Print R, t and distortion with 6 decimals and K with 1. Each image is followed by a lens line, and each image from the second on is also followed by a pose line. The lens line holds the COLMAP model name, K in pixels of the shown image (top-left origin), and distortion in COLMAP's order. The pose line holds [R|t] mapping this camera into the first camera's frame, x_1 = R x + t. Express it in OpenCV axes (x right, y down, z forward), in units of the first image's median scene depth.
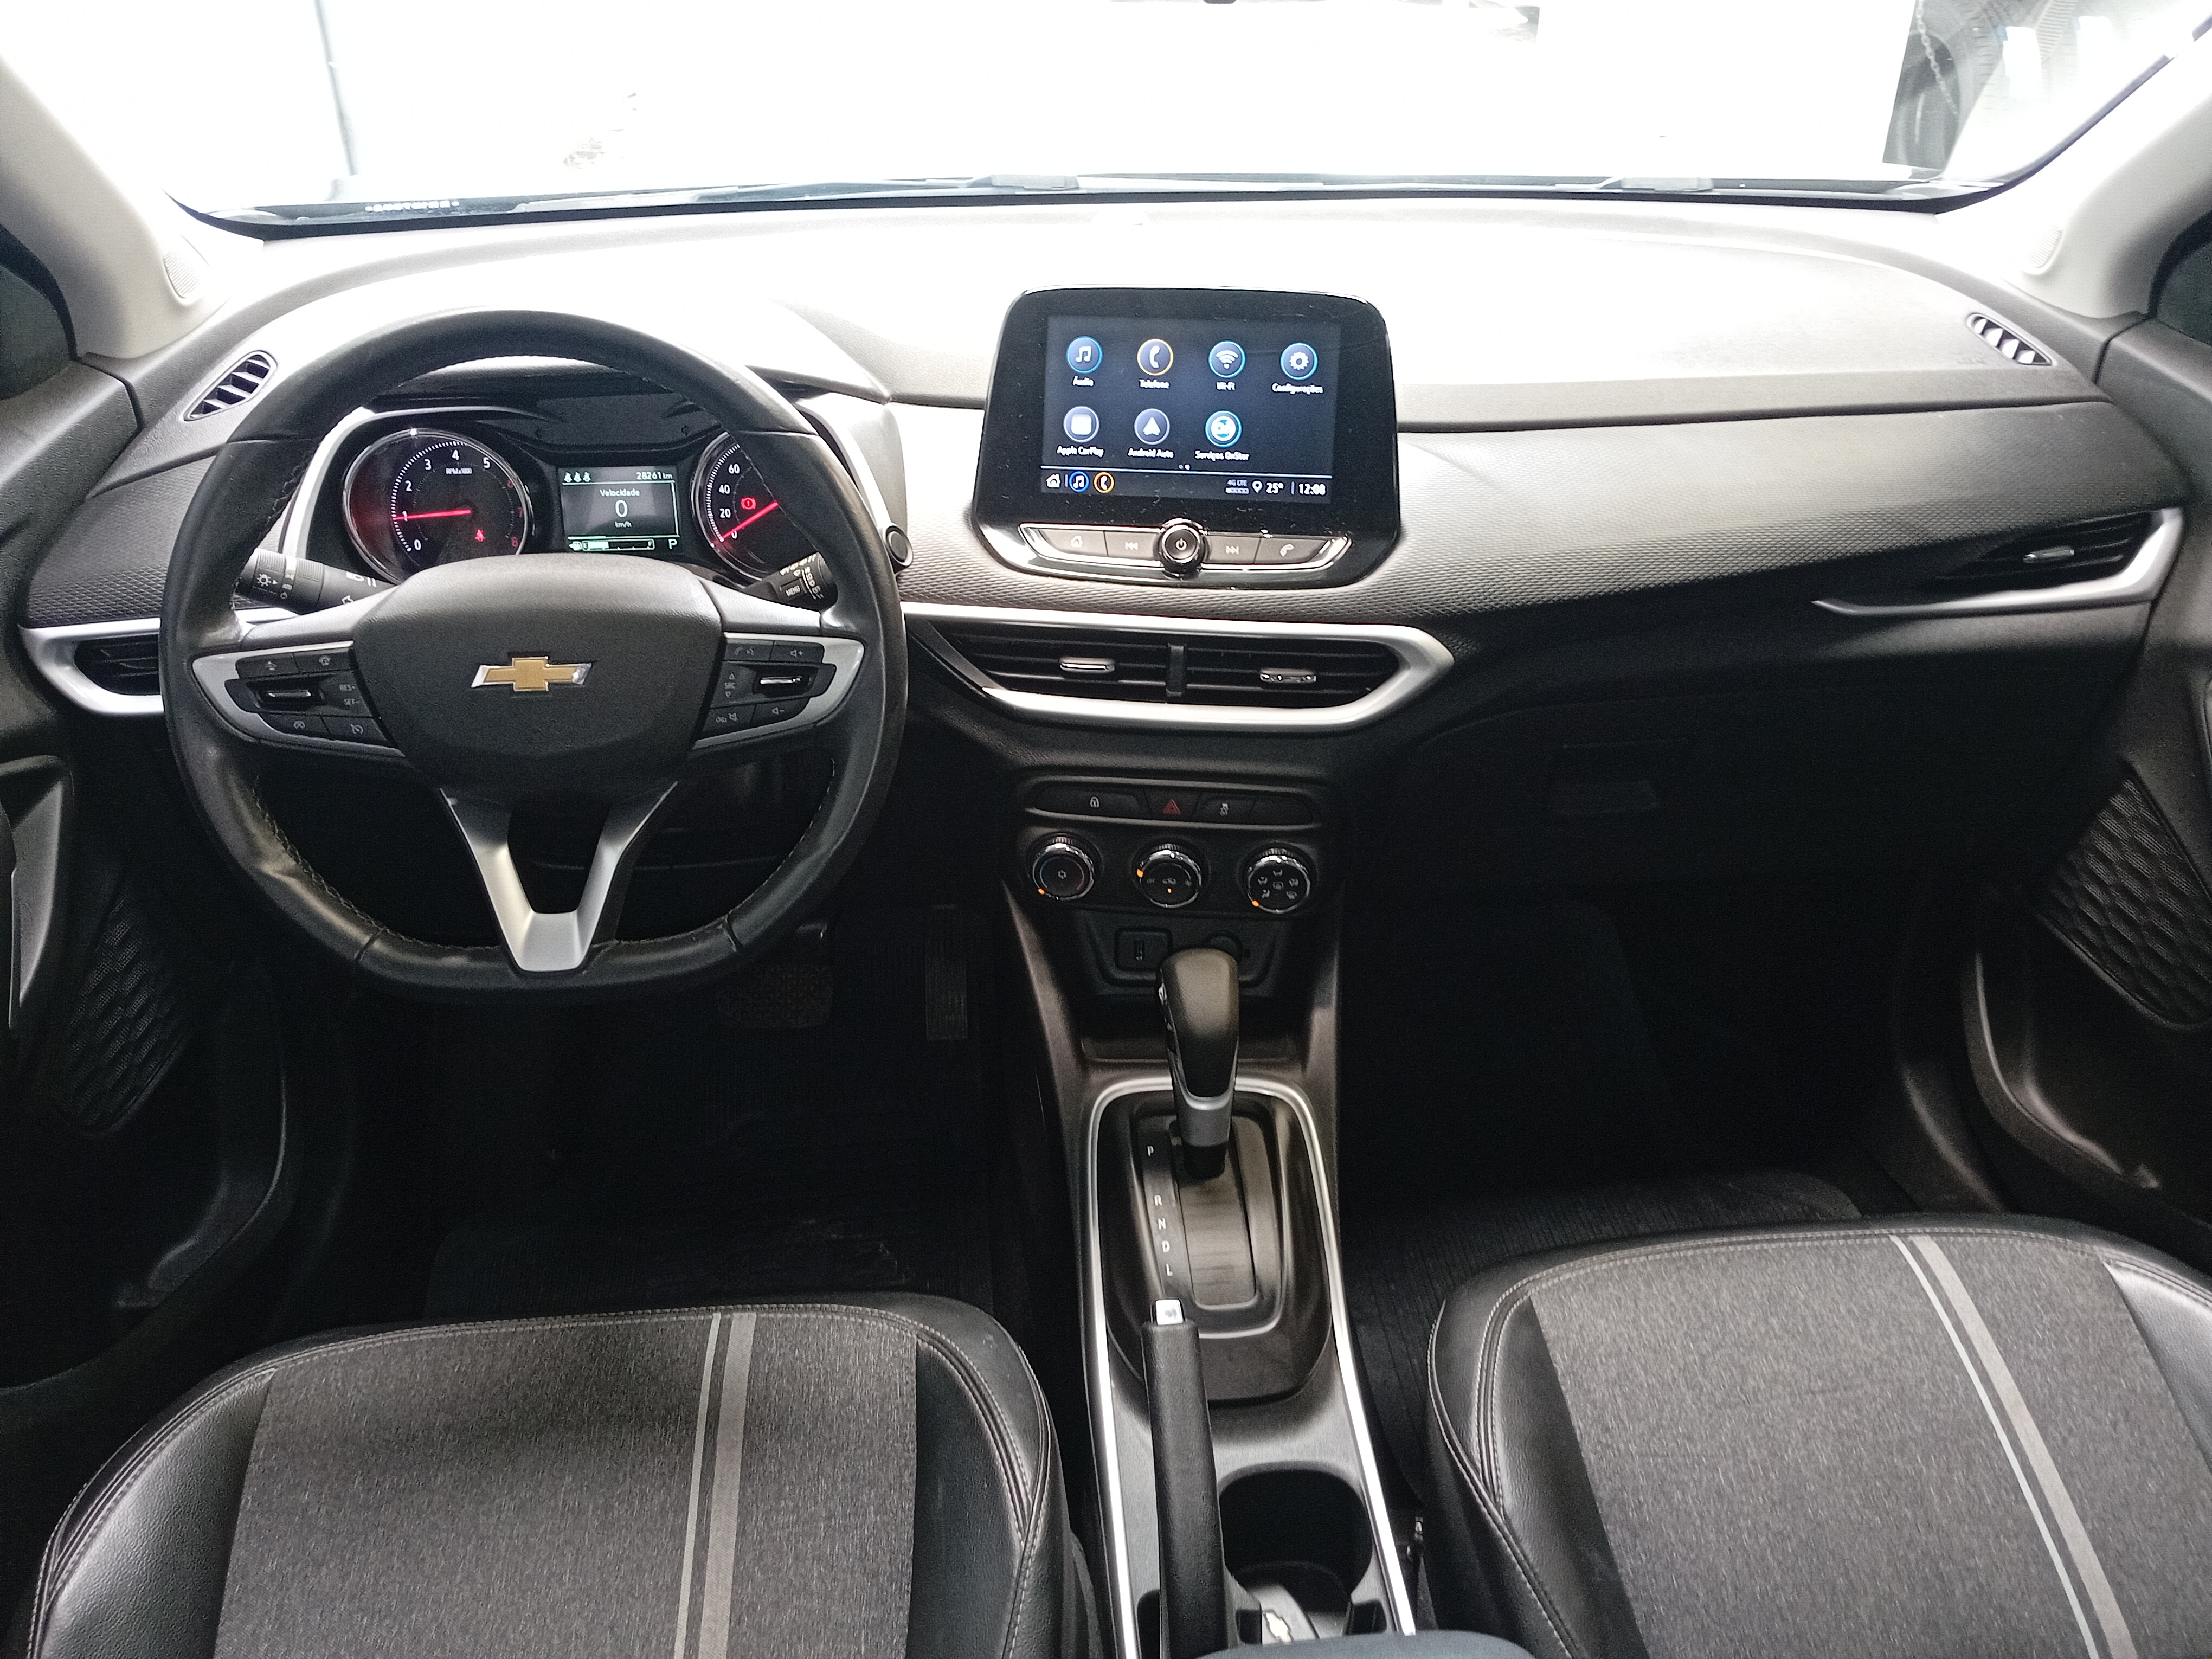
lens RADIAL K [[1727.1, 0, 1119.3], [0, 1727.1, 830.5], [0, 0, 1]] dist [0.103385, -0.193798]
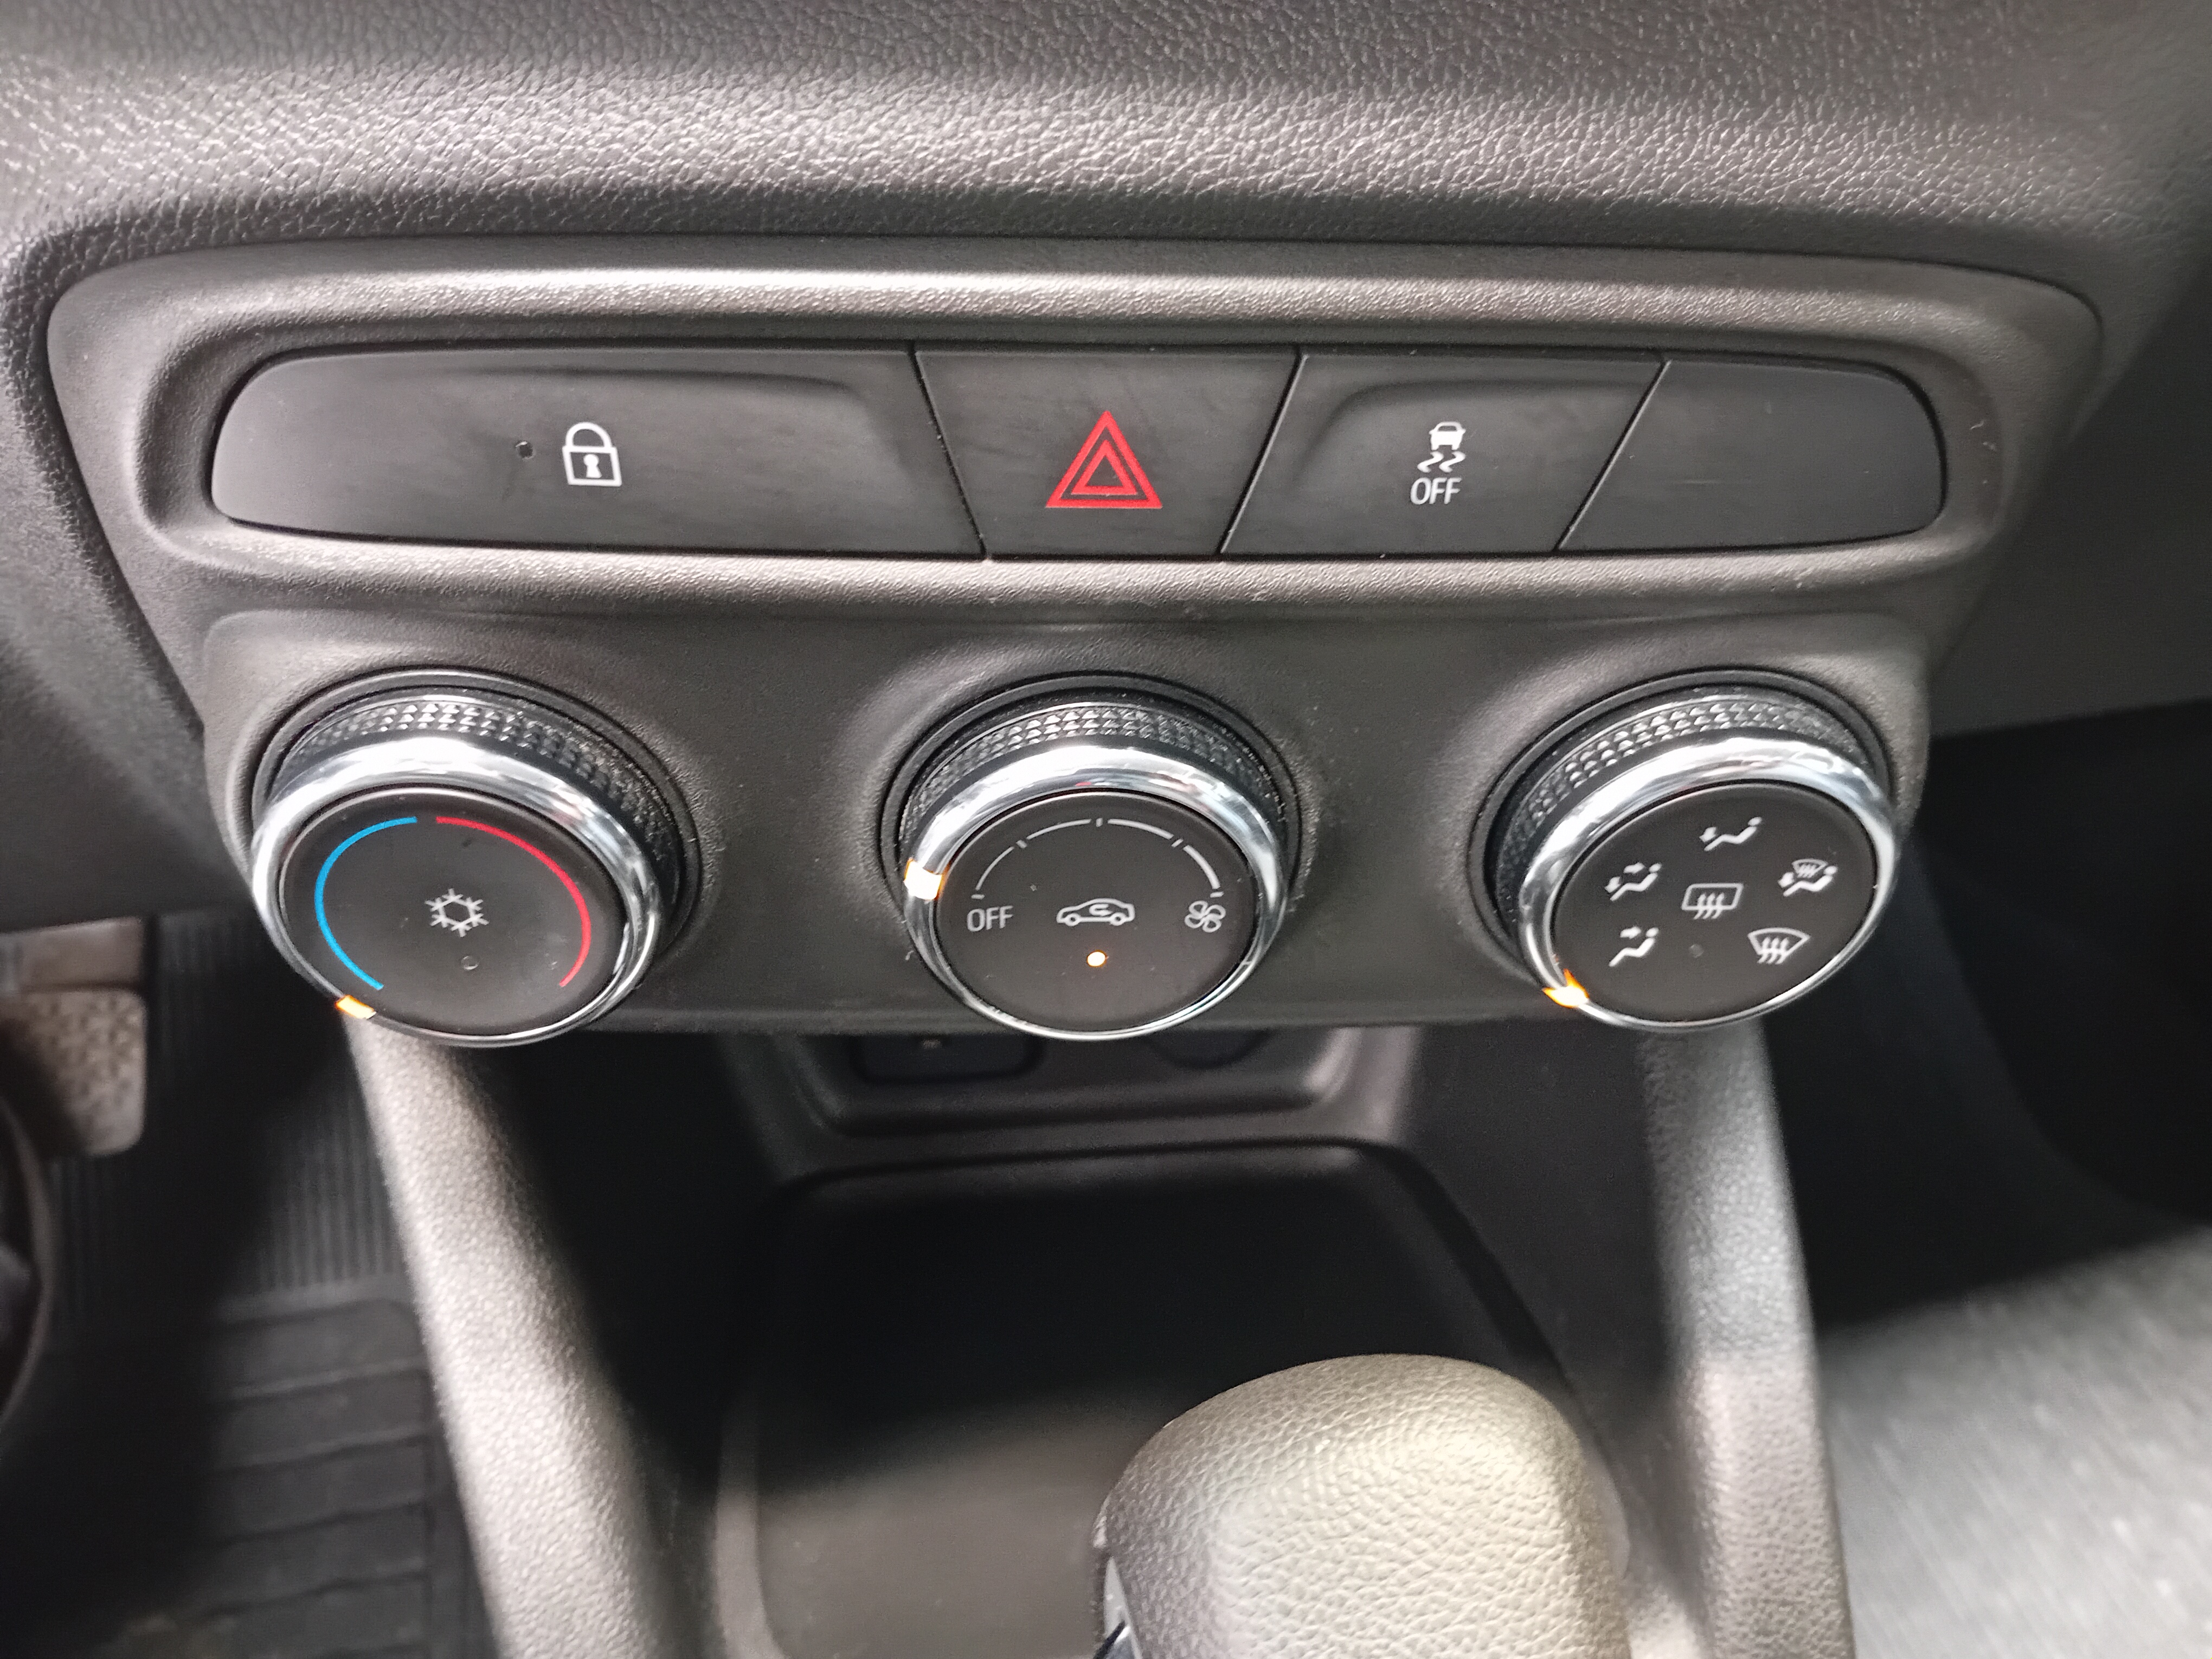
lens RADIAL K [[1727.1, 0, 1119.3], [0, 1727.1, 830.5], [0, 0, 1]] dist [0.103385, -0.193798]
pose [[0.989416, -0.067608, 0.128396, 0.009410], [0.051158, 0.990537, 0.127358, -0.000857], [-0.135791, -0.119442, 0.983511, 0.832530]]
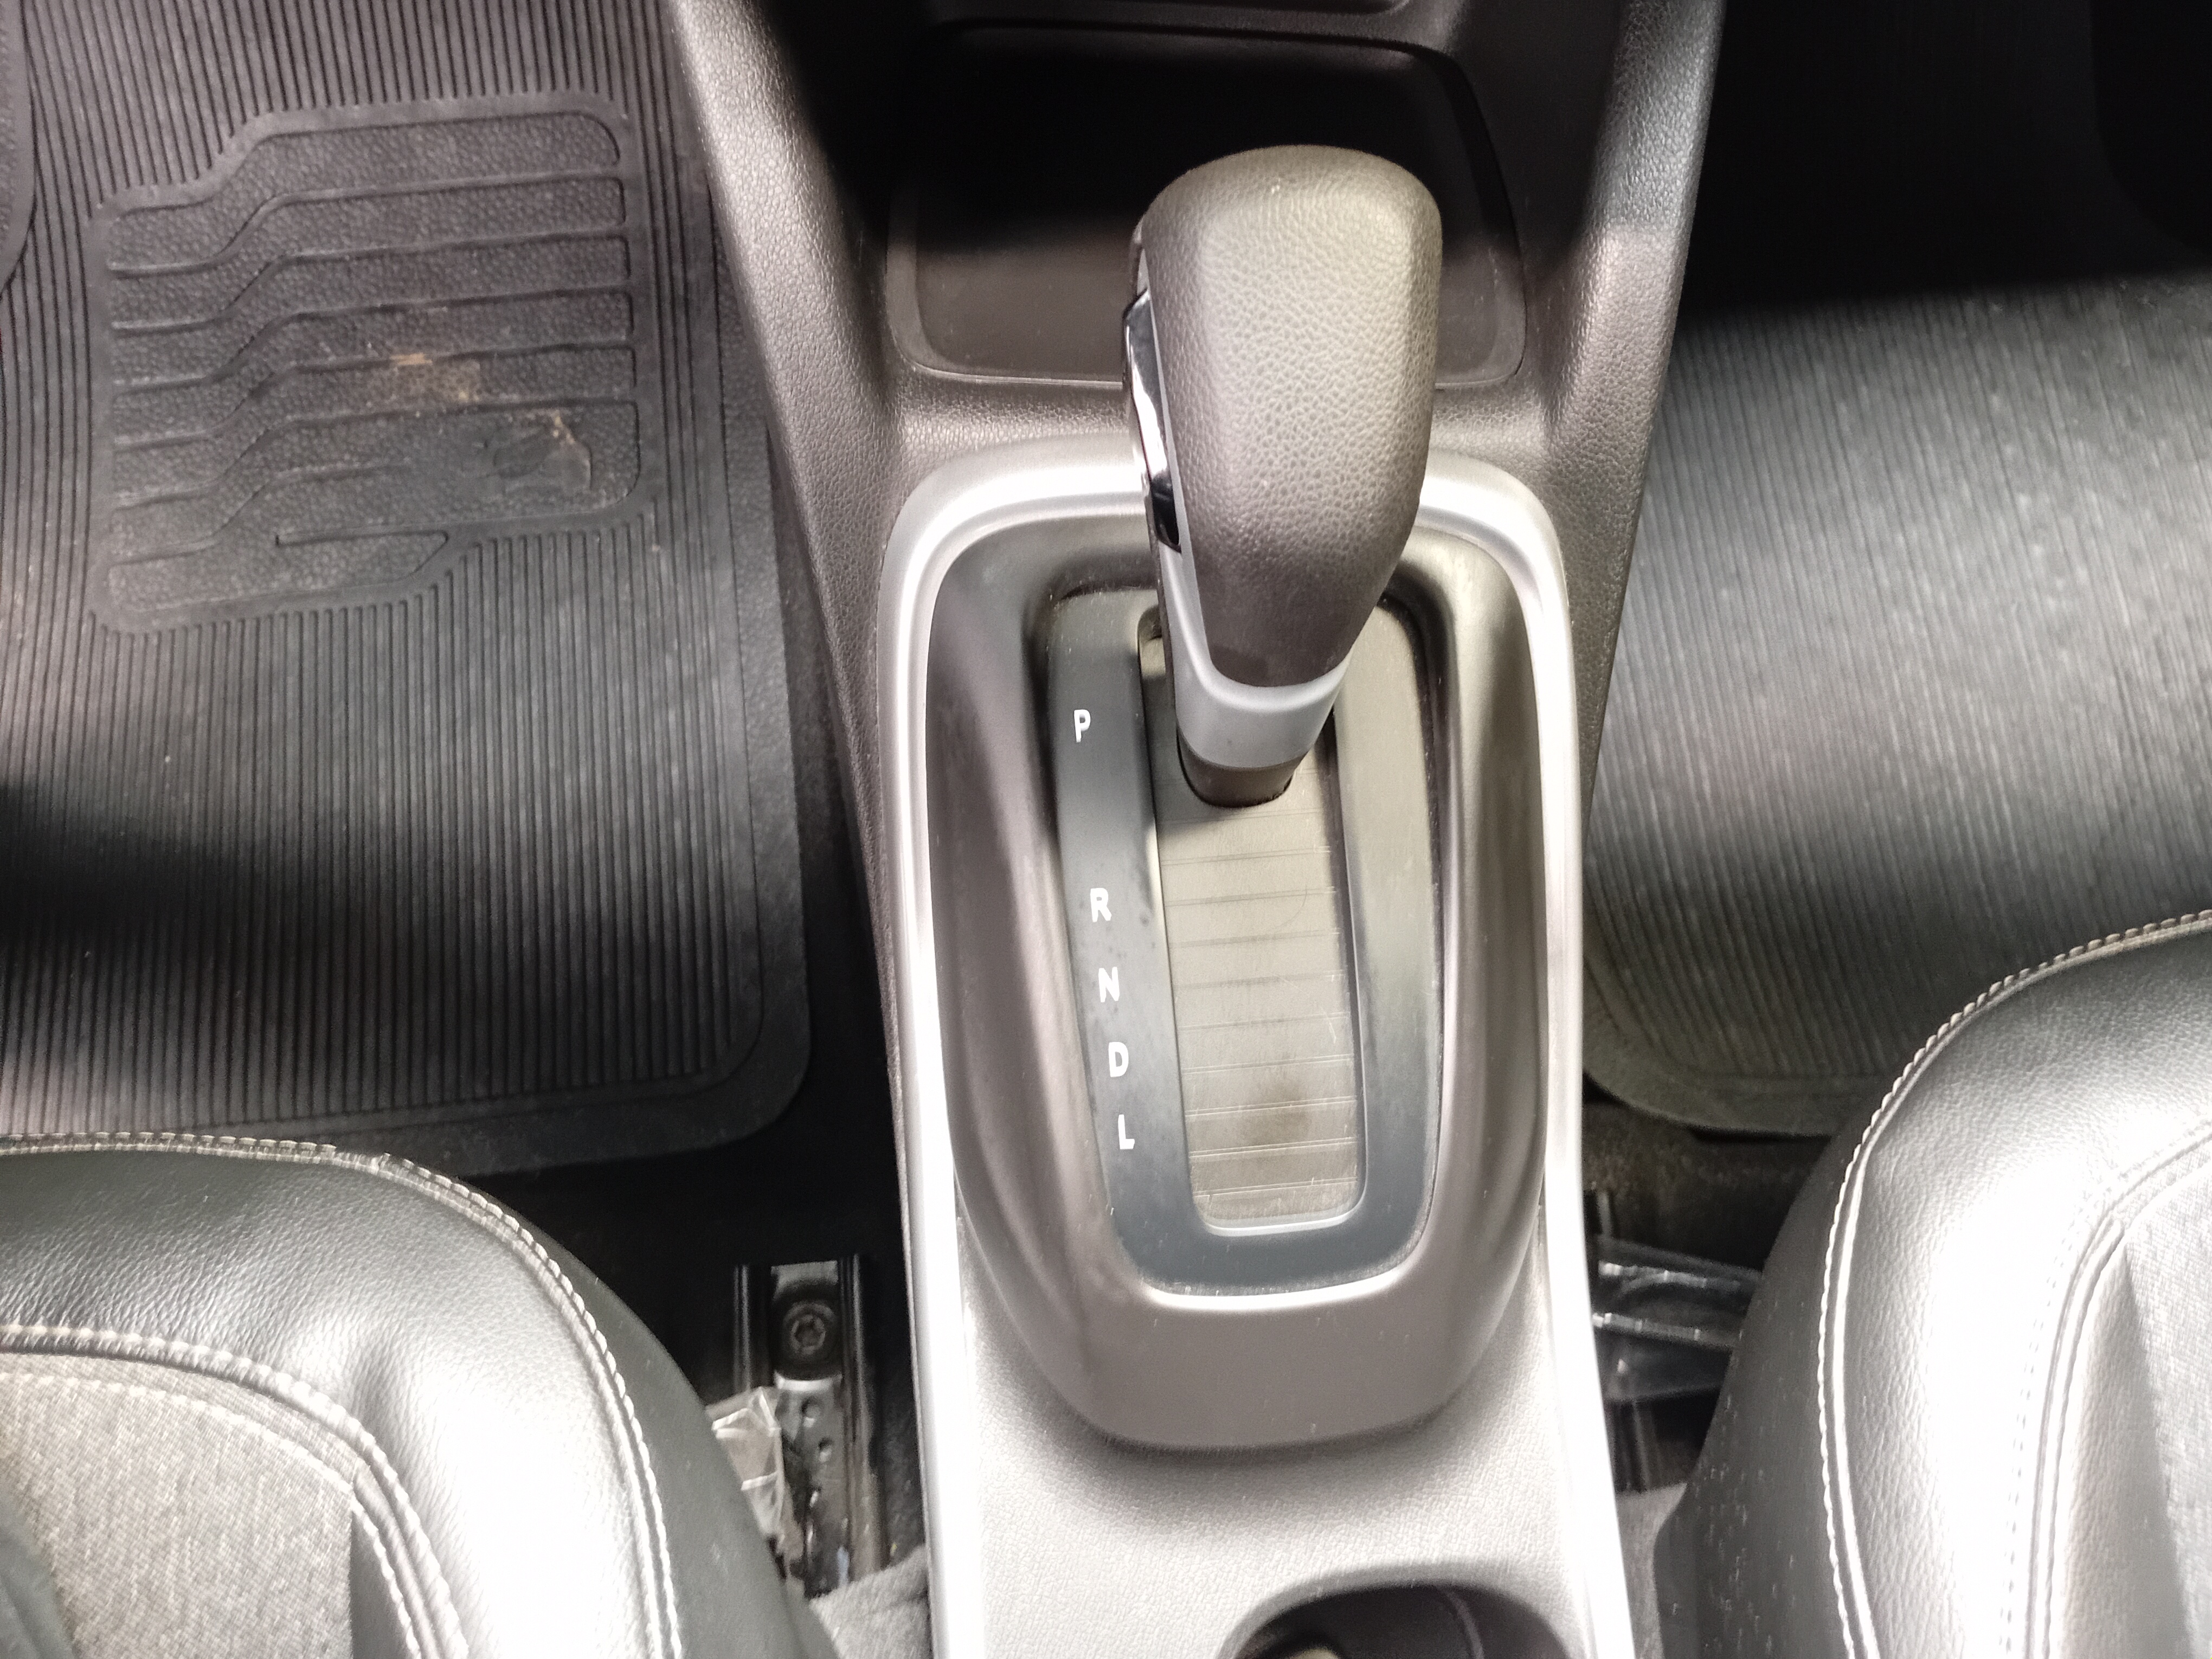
lens RADIAL K [[1750.5, 0, 1097.1], [0, 1750.5, 835.0], [0, 0, 1]] dist [0.086290, -0.201724]
pose [[0.999260, 0.014186, 0.035755, 0.009257], [-0.034103, 0.756694, 0.652879, -0.021542], [-0.017794, -0.653615, 0.756618, 0.725742]]
